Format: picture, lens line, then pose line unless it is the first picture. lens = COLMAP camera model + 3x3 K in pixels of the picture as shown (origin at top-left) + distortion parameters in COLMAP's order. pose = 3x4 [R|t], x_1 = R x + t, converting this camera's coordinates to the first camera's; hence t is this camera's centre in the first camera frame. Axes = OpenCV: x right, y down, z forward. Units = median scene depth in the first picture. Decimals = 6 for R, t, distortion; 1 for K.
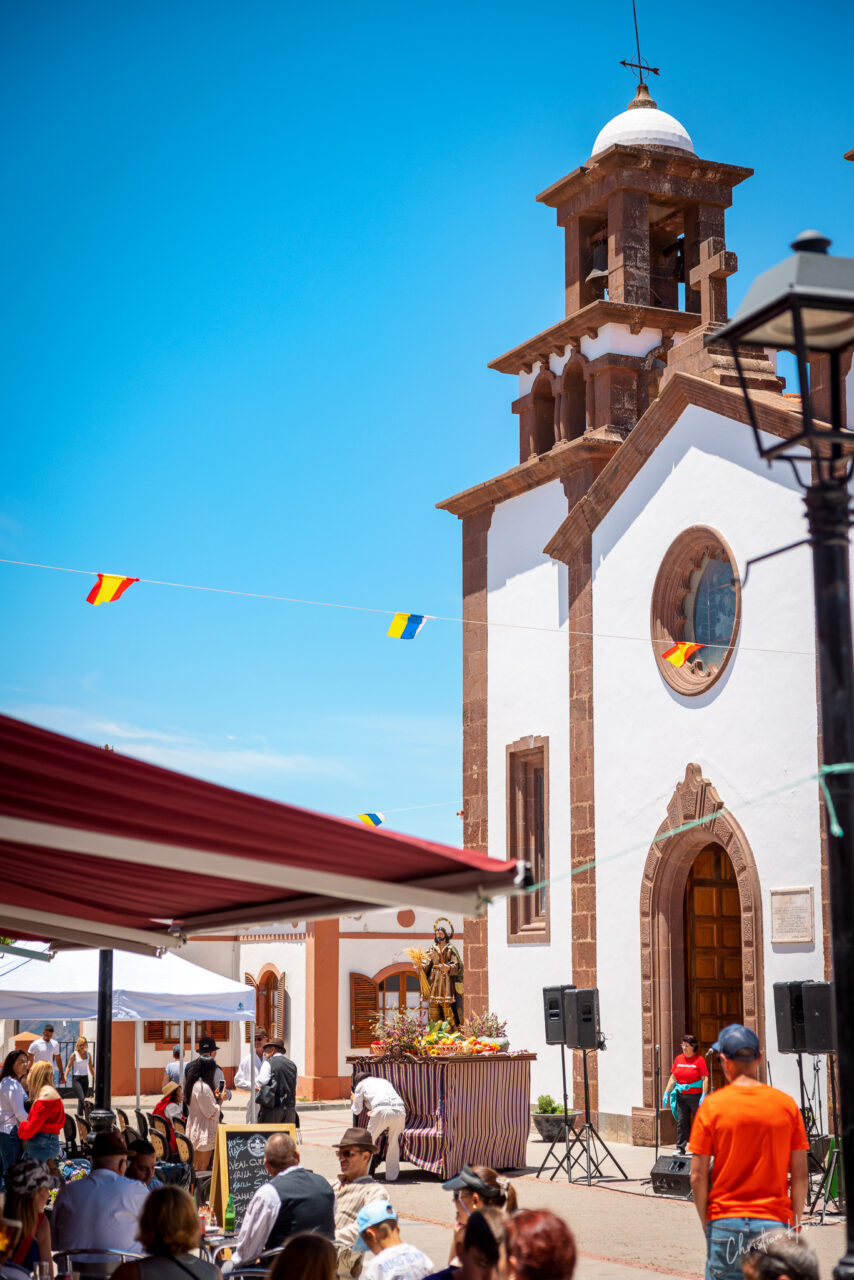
lens RADIAL K [[2102.5, 0, 427.0], [0, 2102.5, 640.0], [0, 0, 1]] dist [0.003187, 0.085146]
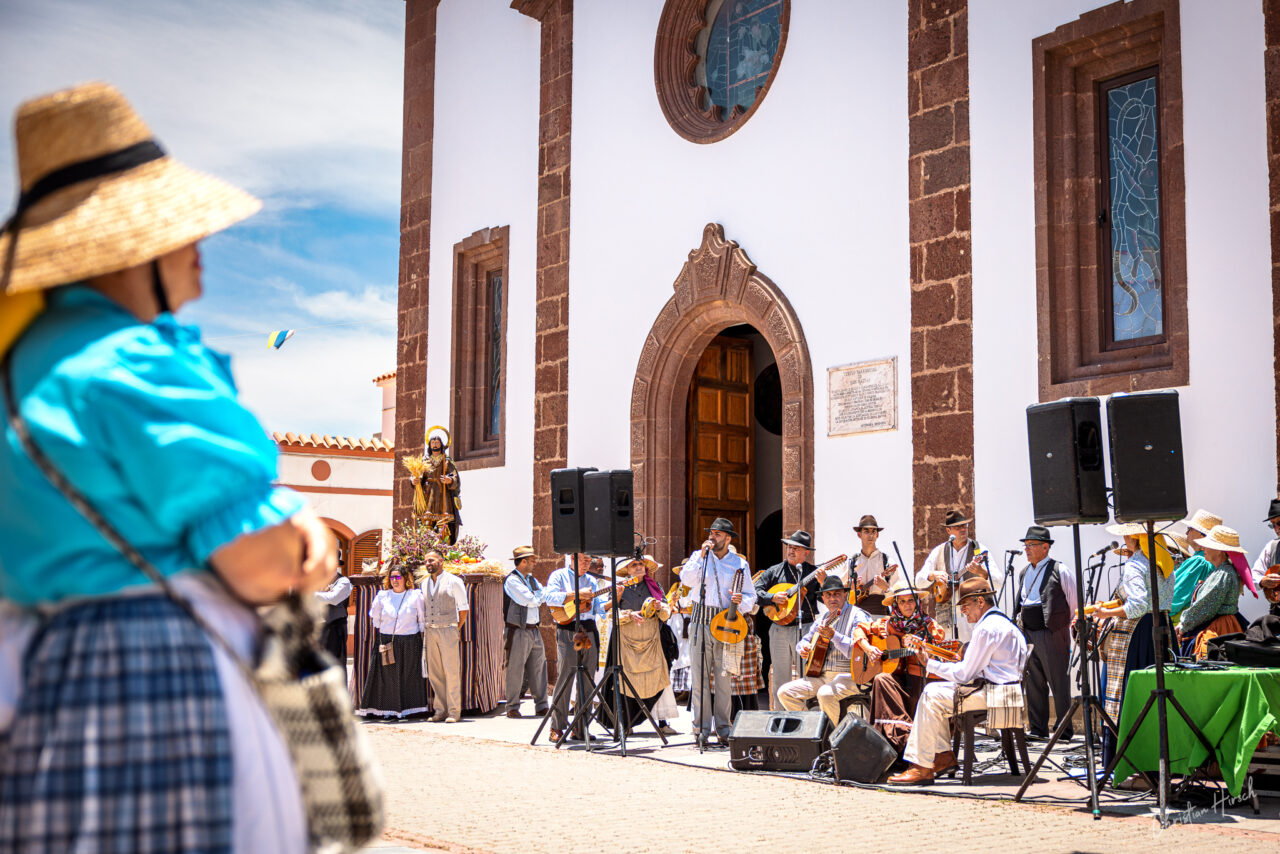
lens RADIAL K [[1519.2, 0, 640.0], [0, 1519.2, 427.0], [0, 0, 1]] dist [-0.012994, -0.014110]
pose [[0.977542, 0.027491, 0.208940, -0.016975], [-0.038002, 0.998197, 0.046460, 0.099766], [-0.207286, -0.053357, 0.976824, 0.399975]]
